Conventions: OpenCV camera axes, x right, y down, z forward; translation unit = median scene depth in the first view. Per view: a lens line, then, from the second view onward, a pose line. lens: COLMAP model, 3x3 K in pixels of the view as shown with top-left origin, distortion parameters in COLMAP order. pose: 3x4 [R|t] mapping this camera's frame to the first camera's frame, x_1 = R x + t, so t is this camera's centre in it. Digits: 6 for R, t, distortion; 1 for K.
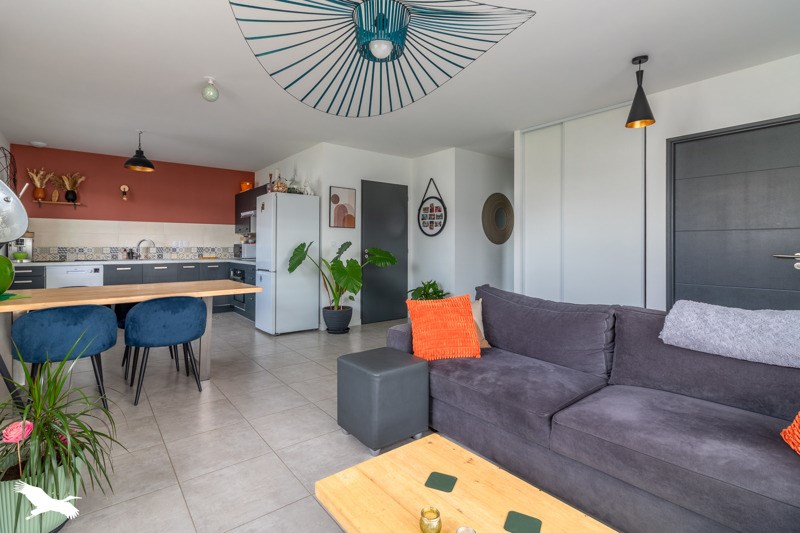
lens RADIAL K [[380.7, 0, 400.0], [0, 380.7, 266.5], [0, 0, 1]] dist [-0.001322, -0.000383]
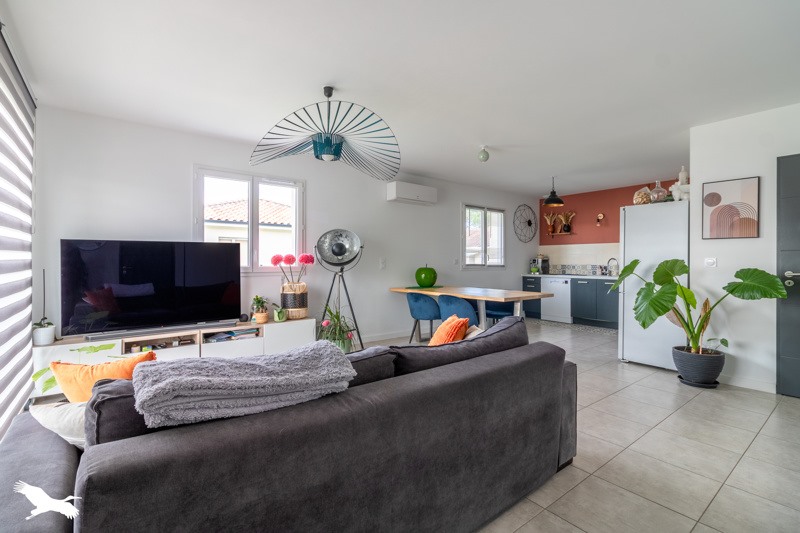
lens RADIAL K [[380.7, 0, 400.0], [0, 380.7, 266.5], [0, 0, 1]] dist [-0.001322, -0.000383]
pose [[-0.008715, 0.009588, -0.999916, 0.552751], [-0.056156, 0.998371, 0.010062, -0.025452], [0.998384, 0.056239, -0.008163, 0.427169]]
